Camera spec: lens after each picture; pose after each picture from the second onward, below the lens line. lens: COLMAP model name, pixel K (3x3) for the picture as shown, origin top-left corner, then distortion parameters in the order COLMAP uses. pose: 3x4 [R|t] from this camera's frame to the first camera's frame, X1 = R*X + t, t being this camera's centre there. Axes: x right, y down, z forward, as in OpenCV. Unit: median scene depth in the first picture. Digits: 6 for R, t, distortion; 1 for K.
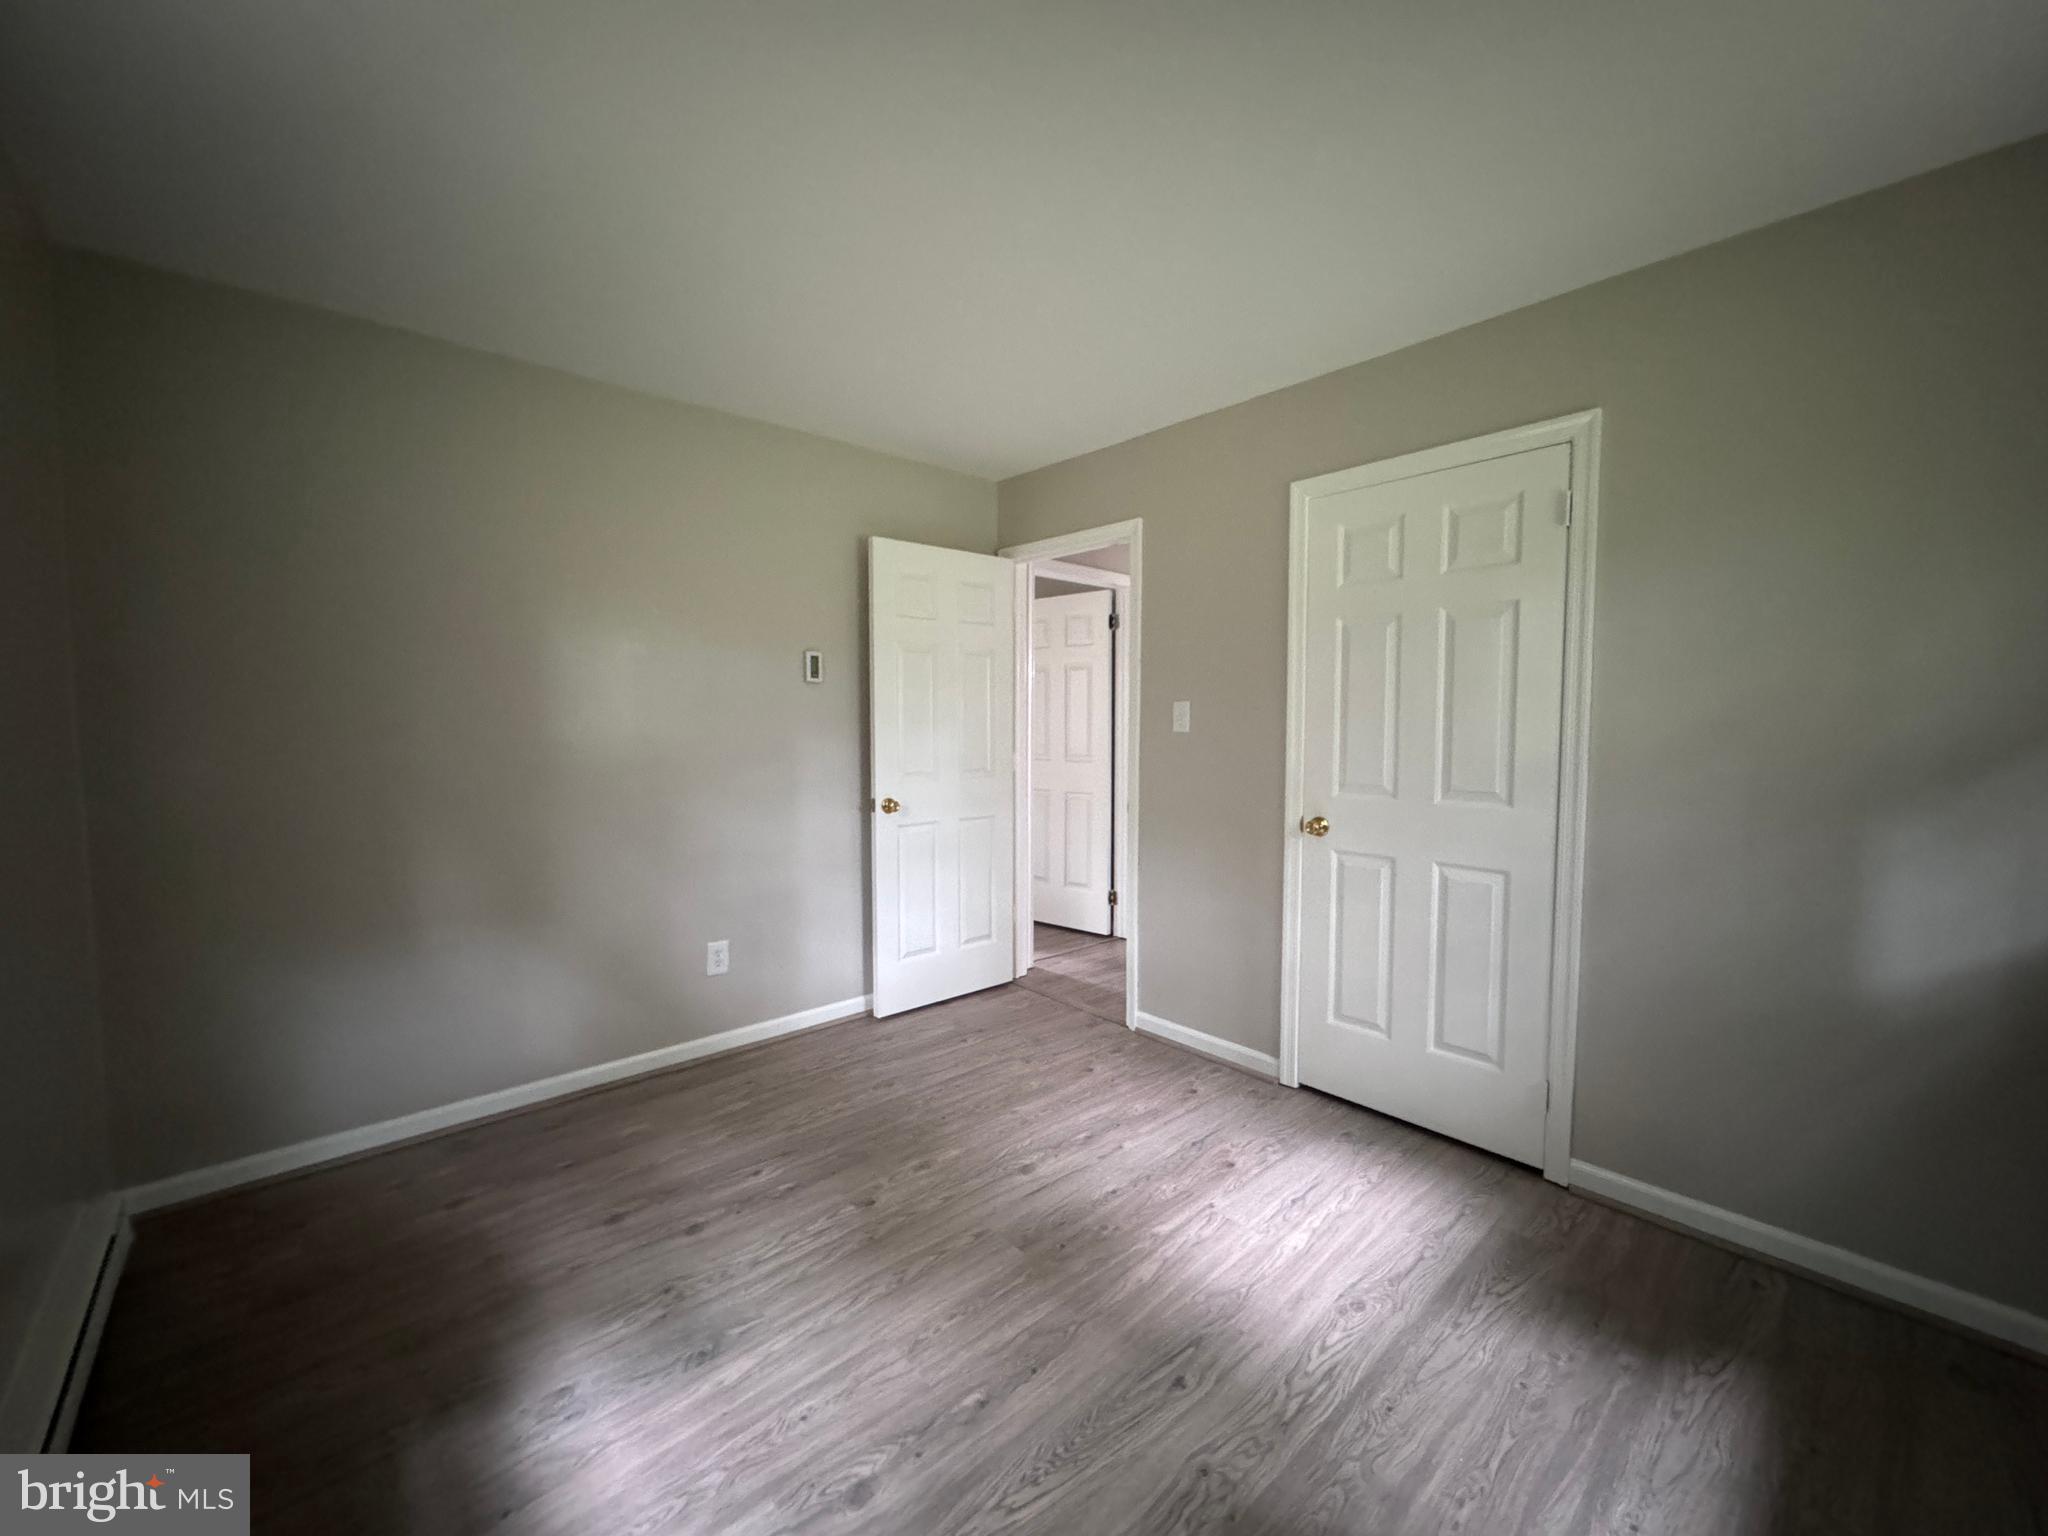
lens RADIAL K [[810.9, 0, 1020.6], [0, 810.9, 768.1], [0, 0, 1]] dist [0.003348, -0.000144]
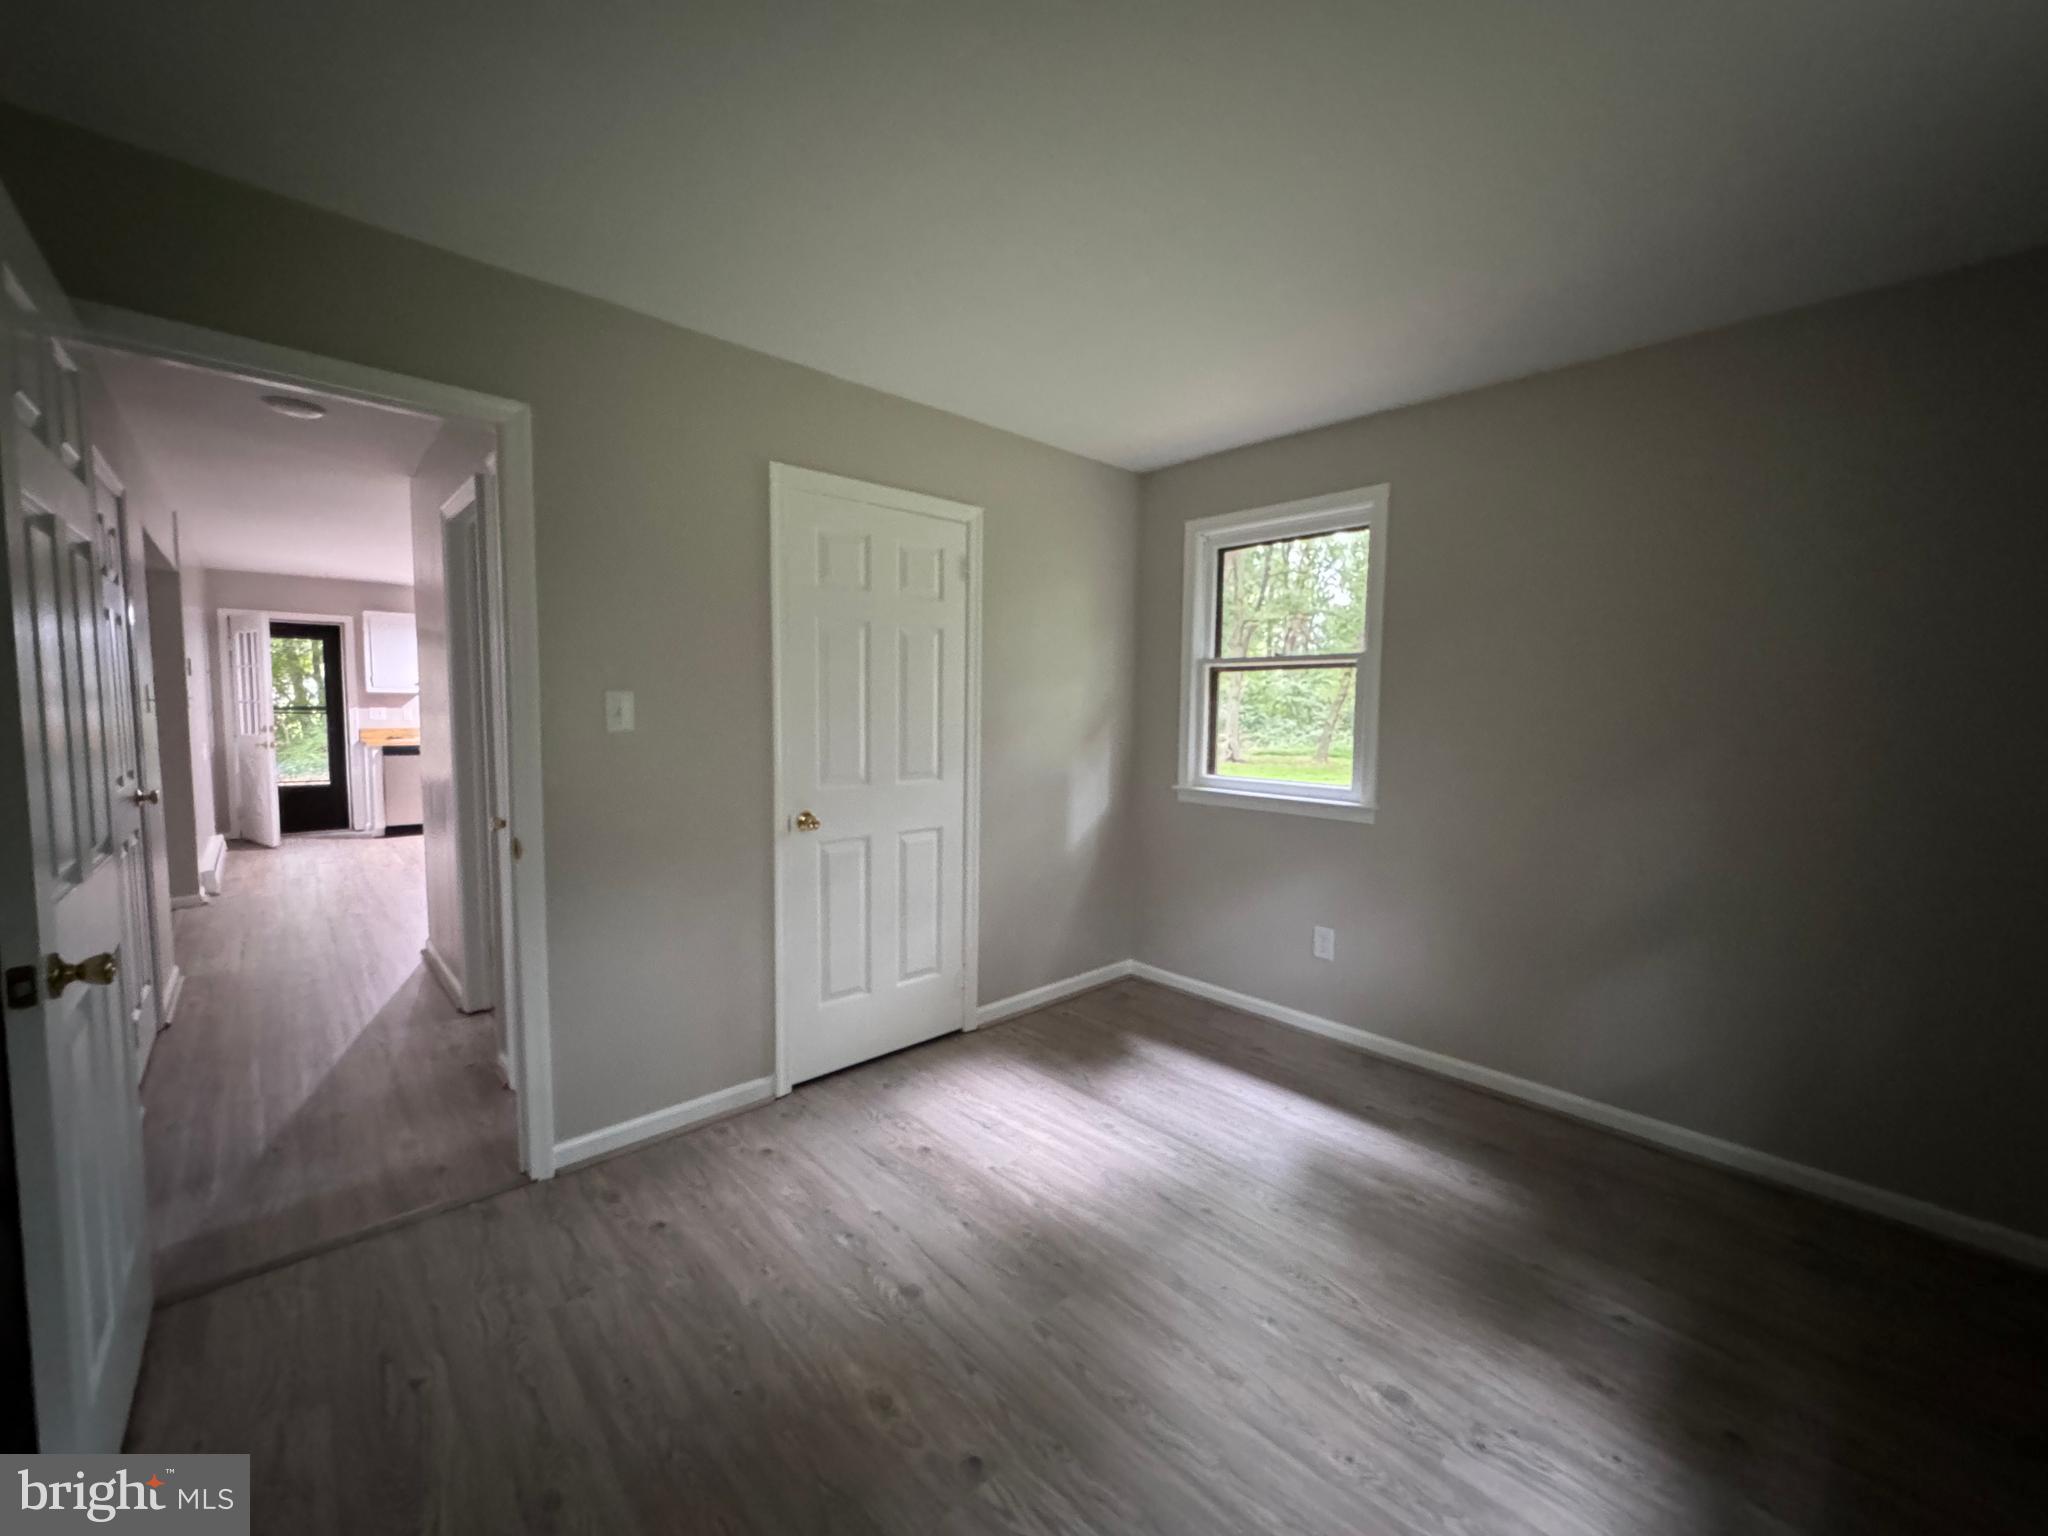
lens RADIAL K [[810.9, 0, 1020.6], [0, 810.9, 768.1], [0, 0, 1]] dist [0.003348, -0.000144]
pose [[-0.016214, -0.079913, 0.996670, -0.746992], [0.045827, 0.995694, 0.080581, -0.075083], [-0.998818, 0.046981, -0.012482, 0.878811]]
